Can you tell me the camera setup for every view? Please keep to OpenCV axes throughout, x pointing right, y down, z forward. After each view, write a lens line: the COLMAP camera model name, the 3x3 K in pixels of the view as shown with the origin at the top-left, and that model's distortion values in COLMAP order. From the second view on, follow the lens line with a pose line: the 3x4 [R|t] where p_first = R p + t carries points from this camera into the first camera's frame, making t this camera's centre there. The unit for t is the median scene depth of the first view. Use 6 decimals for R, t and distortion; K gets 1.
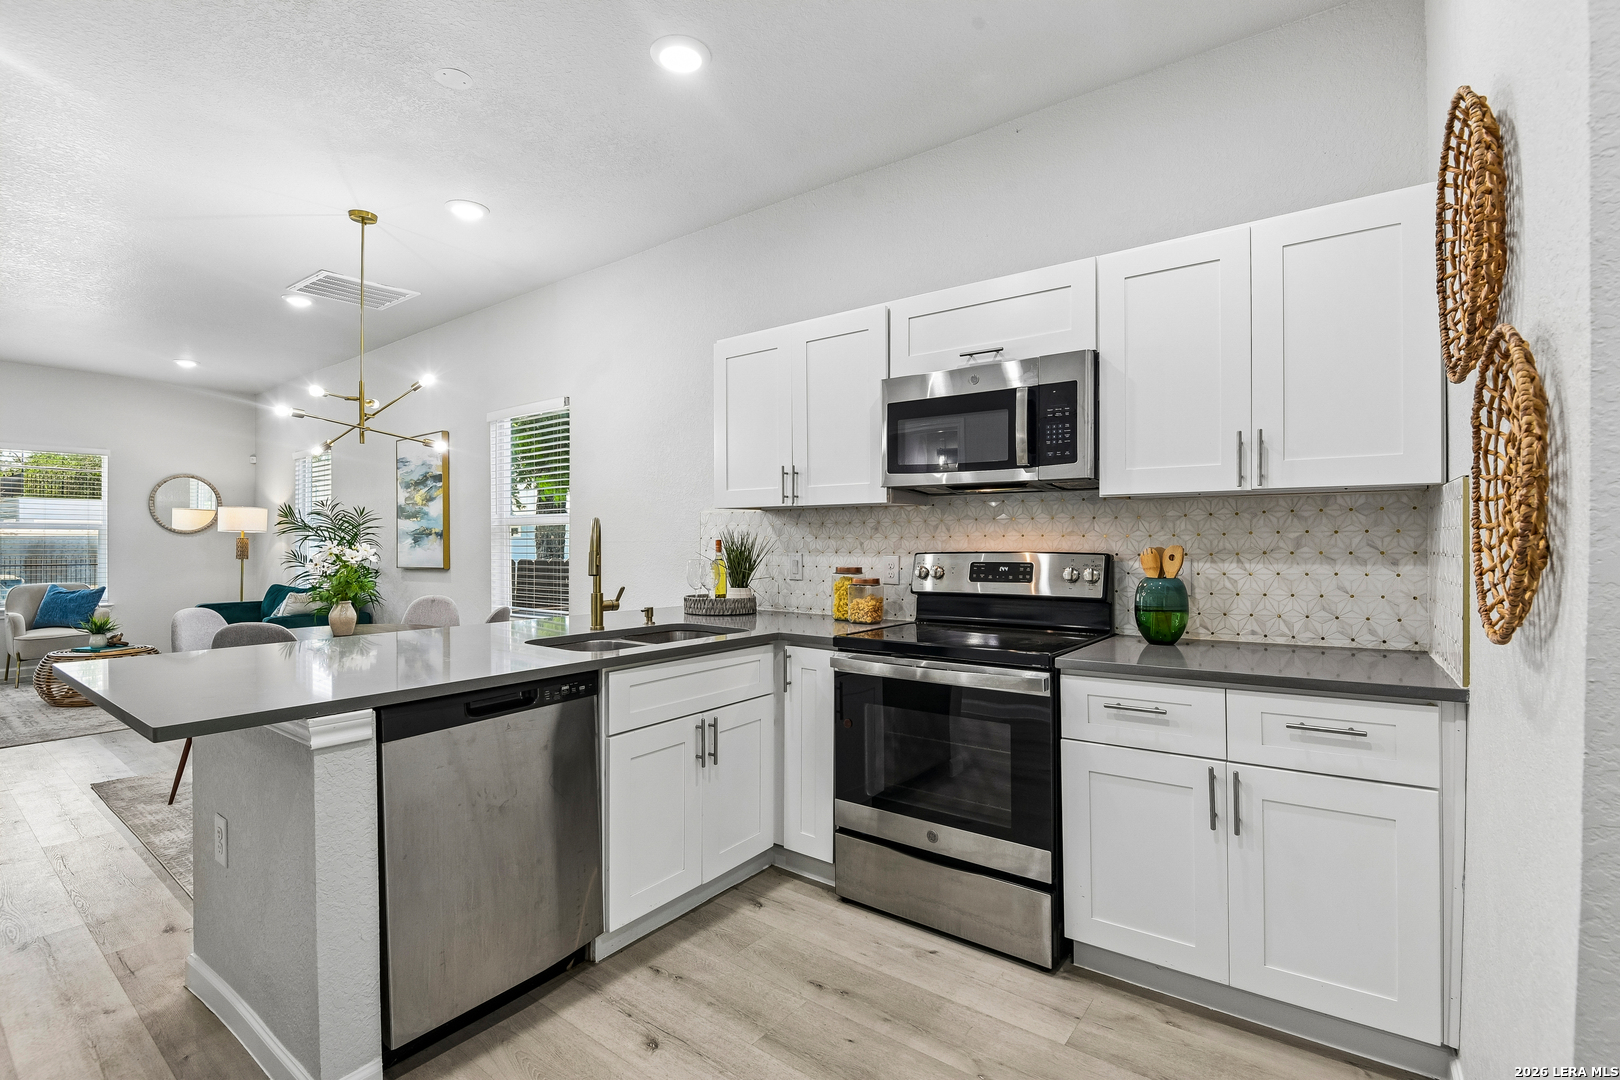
lens RADIAL K [[744.4, 0, 800.7], [0, 744.4, 539.9], [0, 0, 1]] dist [-0.008156, -0.006490]
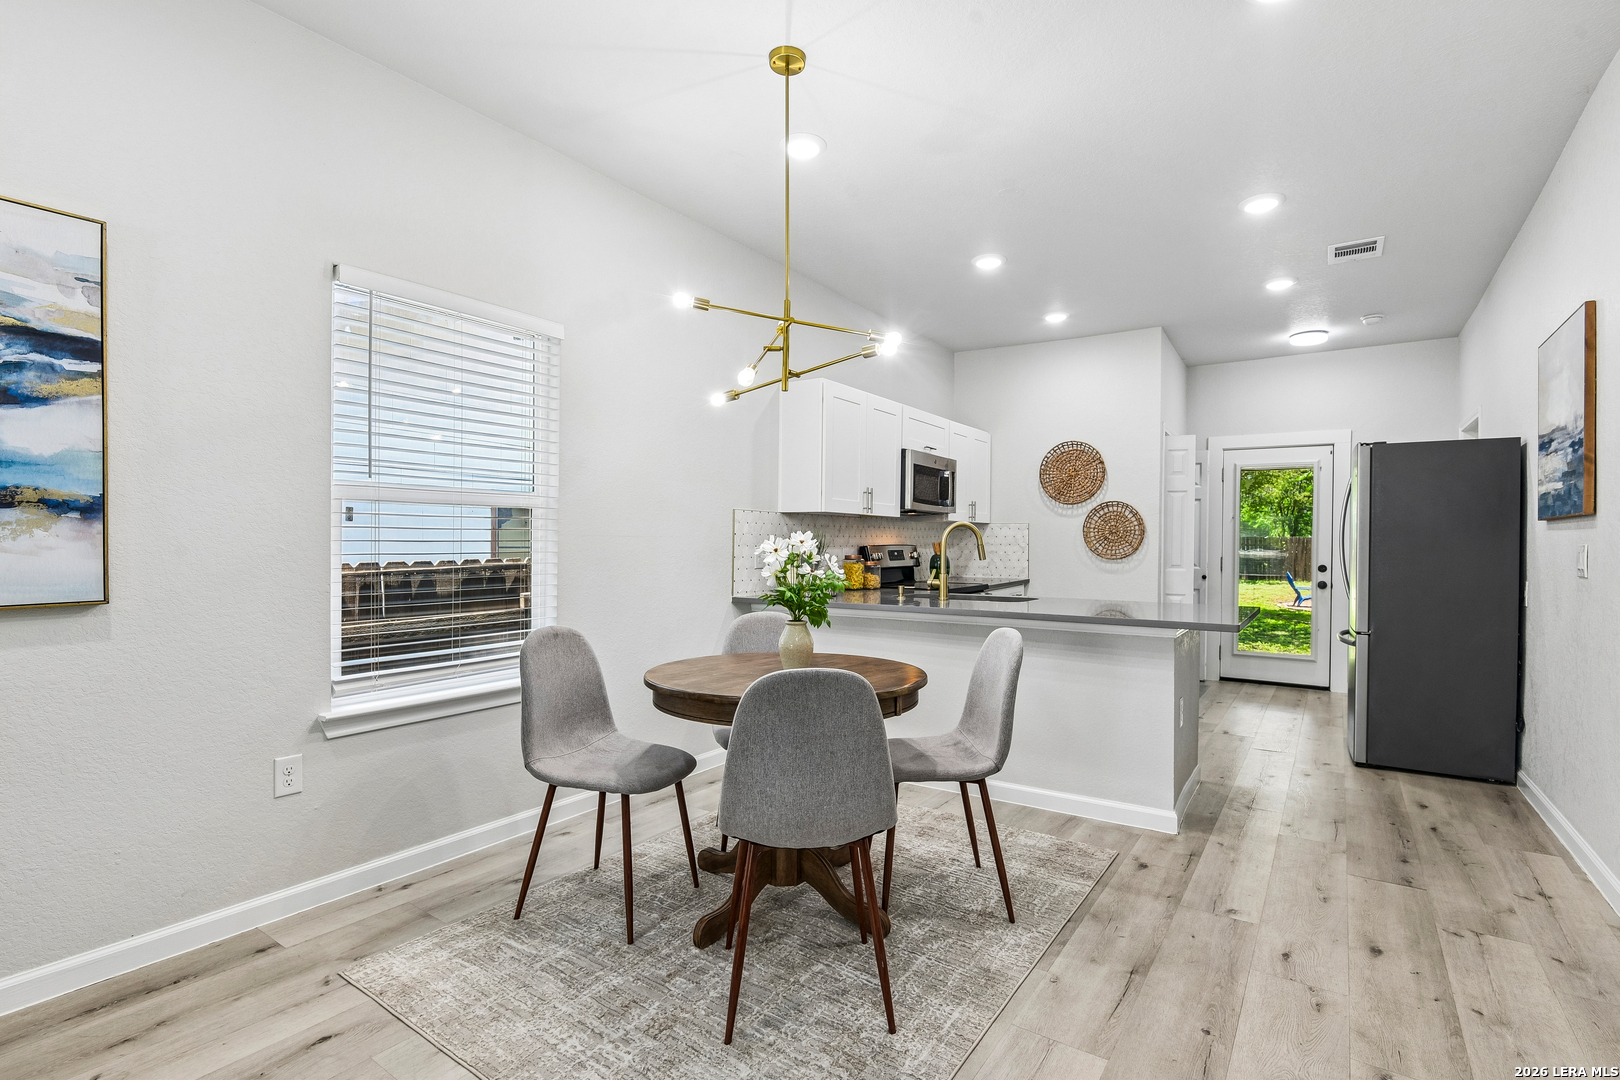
lens RADIAL K [[744.4, 0, 806.0], [0, 744.4, 550.0], [0, 0, 1]] dist [-0.008156, -0.006490]
pose [[-0.039865, -0.008211, 0.999171, -0.853707], [-0.006403, 0.999948, 0.007962, 0.007757], [-0.999185, -0.006081, -0.039915, 0.670748]]
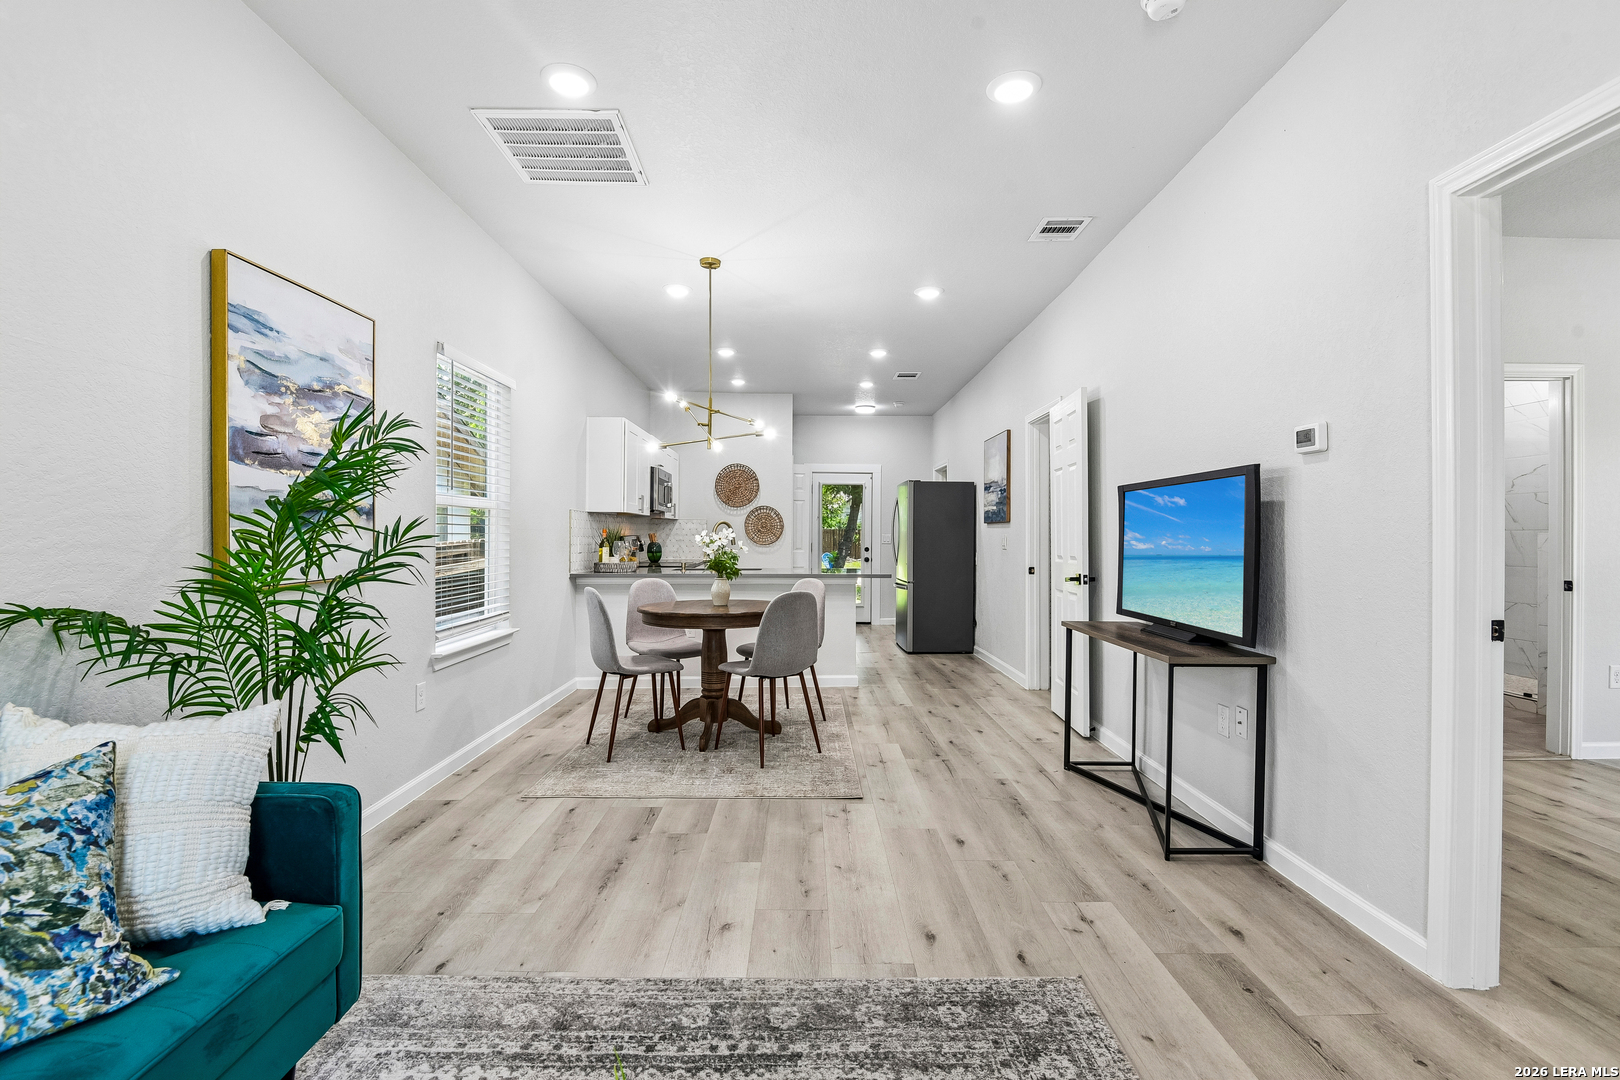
lens RADIAL K [[744.4, 0, 803.0], [0, 744.4, 539.4], [0, 0, 1]] dist [-0.008156, -0.006490]
pose [[-0.615061, -0.006213, 0.788455, -1.099248], [-0.004943, 0.999980, 0.004024, 0.008531], [-0.788464, -0.001423, -0.615079, 1.083390]]
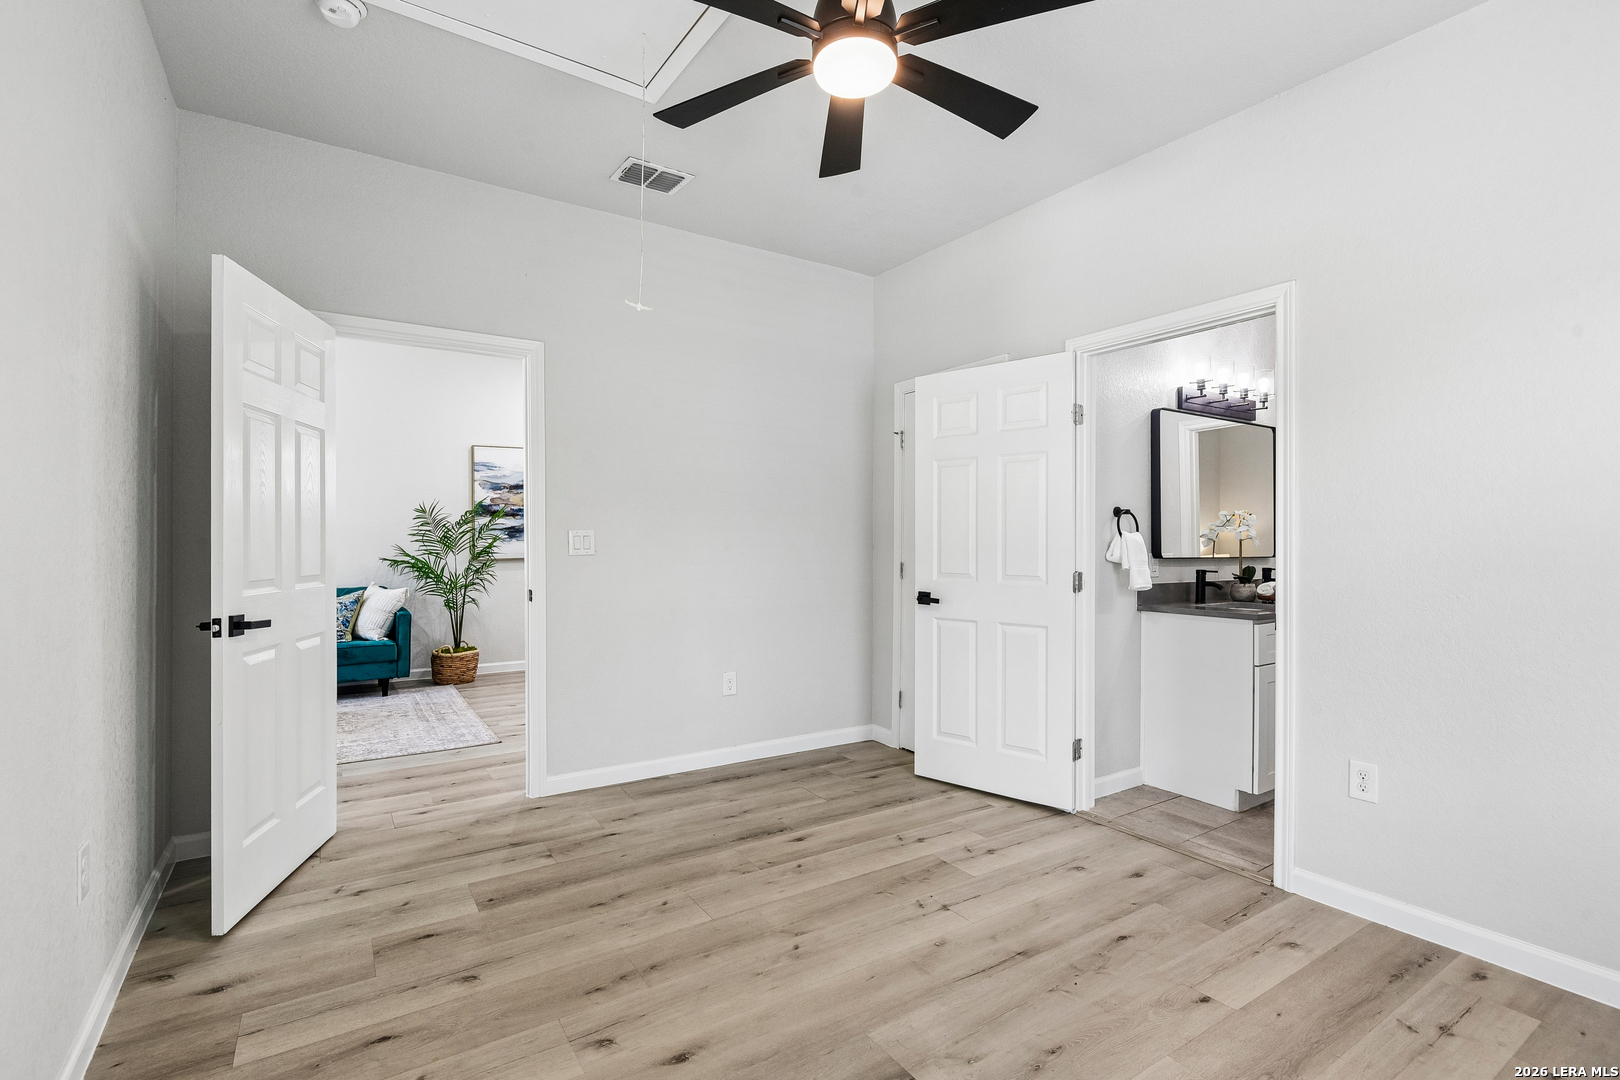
lens RADIAL K [[744.4, 0, 820.2], [0, 744.4, 536.6], [0, 0, 1]] dist [-0.008156, -0.006490]
pose [[0.318288, 0.000610, 0.947994, -1.554575], [-0.005837, 0.999982, 0.001316, -0.002159], [-0.947976, -0.005952, 0.318285, 0.164859]]
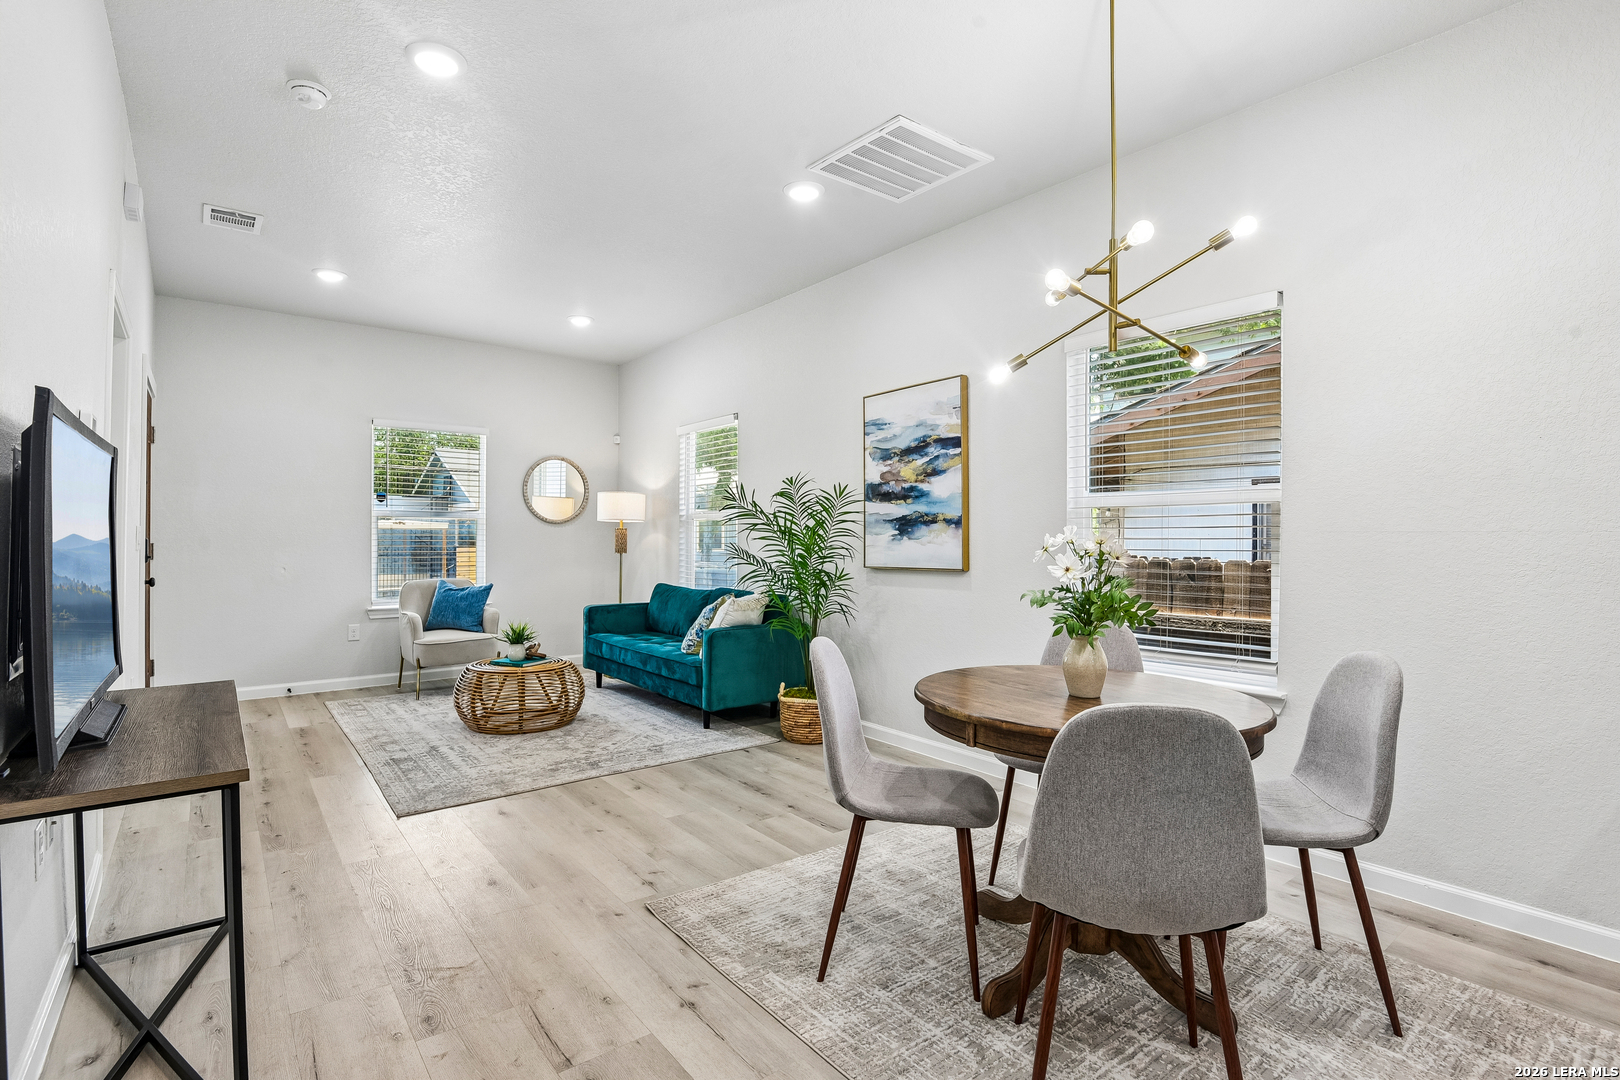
lens RADIAL K [[761.6, 0, 803.5], [0, 761.6, 538.7], [0, 0, 1]] dist [-0.015755, -0.006164]
pose [[0.970124, 0.005010, -0.242557, -0.451832], [-0.004144, 0.999983, 0.004081, 0.006263], [0.242573, -0.002954, 0.970129, 0.260862]]
